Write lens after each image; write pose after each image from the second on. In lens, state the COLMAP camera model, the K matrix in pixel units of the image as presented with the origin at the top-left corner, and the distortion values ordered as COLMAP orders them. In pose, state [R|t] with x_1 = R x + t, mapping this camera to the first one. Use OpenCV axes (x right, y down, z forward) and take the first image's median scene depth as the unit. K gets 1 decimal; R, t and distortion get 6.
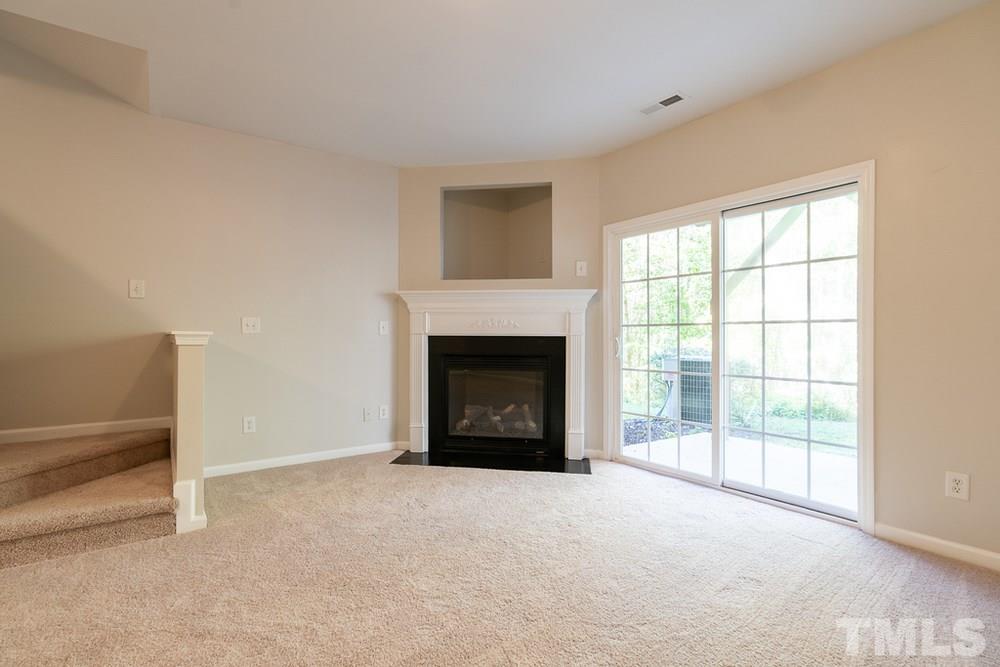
lens RADIAL K [[473.4, 0, 495.5], [0, 473.4, 335.2], [0, 0, 1]] dist [0.000340, 0.000294]
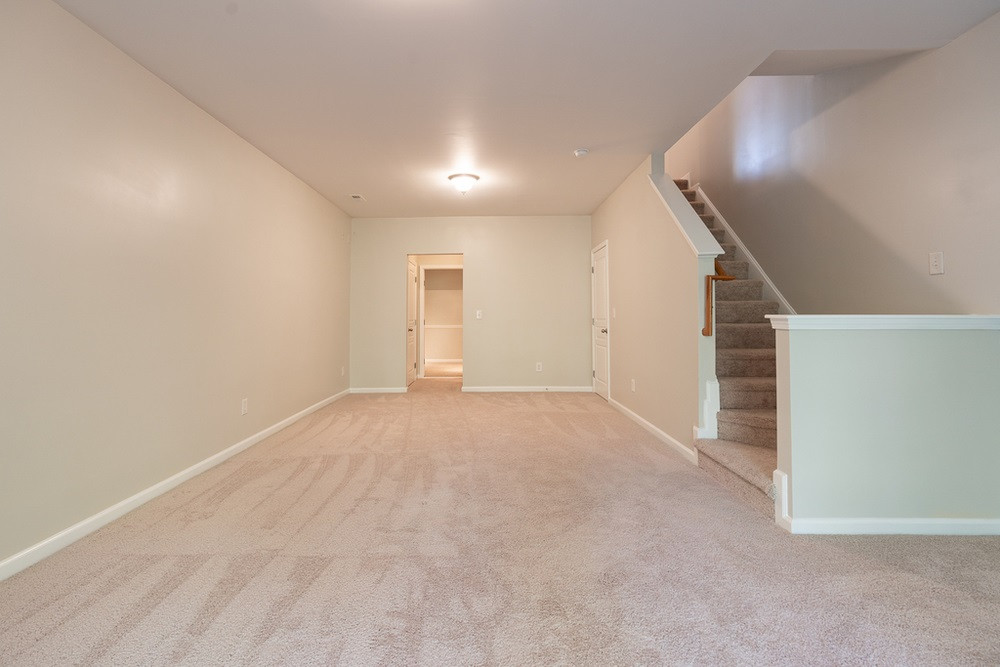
lens RADIAL K [[469.6, 0, 484.6], [0, 469.6, 300.0], [0, 0, 1]] dist [-0.001389, -0.000234]
pose [[-0.587146, -0.026189, -0.809057, 0.288933], [-0.000668, 0.999492, -0.031868, -0.005075], [0.809481, -0.018170, -0.586865, 0.662173]]
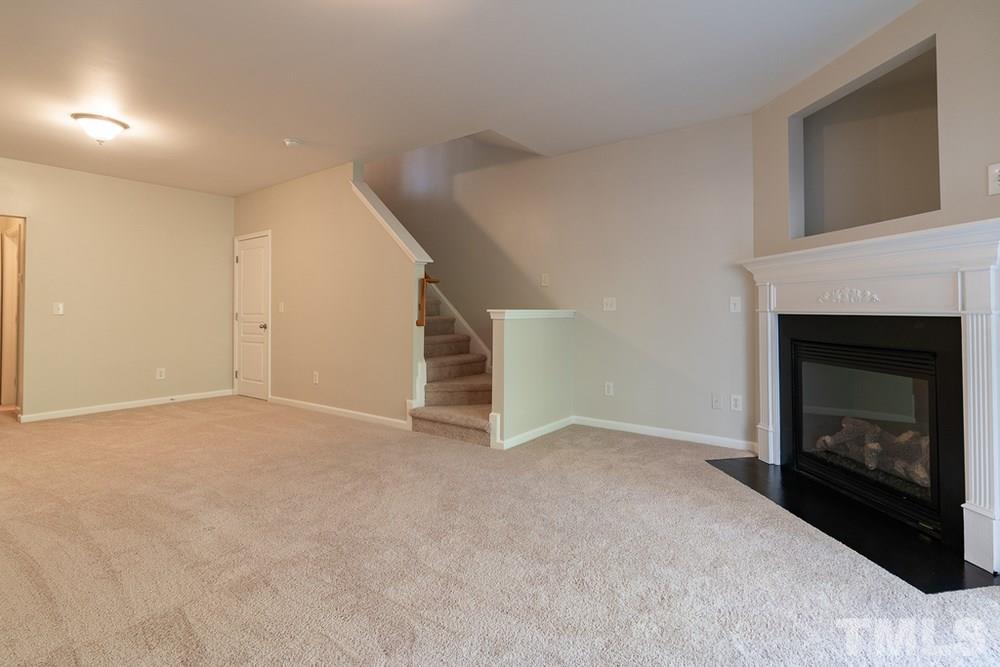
lens RADIAL K [[472.7, 0, 539.0], [0, 472.7, 306.4], [0, 0, 1]] dist [-0.001086, 0.000065]
pose [[0.345782, -0.008273, -0.938278, 0.461731], [-0.003025, 0.999946, -0.009931, -0.002868], [0.938310, 0.006272, 0.345738, 0.383073]]
